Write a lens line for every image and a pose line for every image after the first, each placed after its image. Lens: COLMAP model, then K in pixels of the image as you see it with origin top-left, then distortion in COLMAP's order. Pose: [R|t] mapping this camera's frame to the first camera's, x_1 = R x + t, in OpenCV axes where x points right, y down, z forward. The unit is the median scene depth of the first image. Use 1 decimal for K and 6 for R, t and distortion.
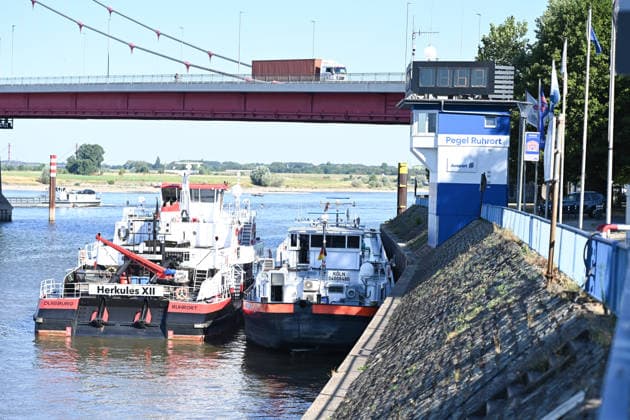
lens RADIAL K [[1519.7, 0, 315.0], [0, 1519.7, 210.0], [0, 0, 1]] dist [-0.017681, 0.176239]
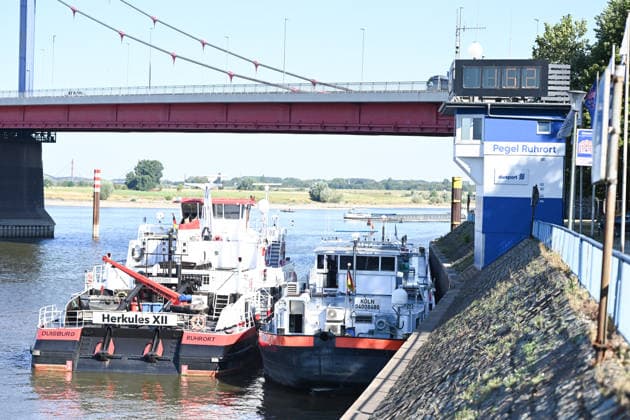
lens RADIAL K [[1519.7, 0, 315.0], [0, 1519.7, 210.0], [0, 0, 1]] dist [-0.017681, 0.176239]
pose [[0.999158, -0.001811, -0.040998, 0.017384], [0.001378, 0.999943, -0.010594, -0.000759], [0.041015, 0.010529, 0.999103, 0.103459]]
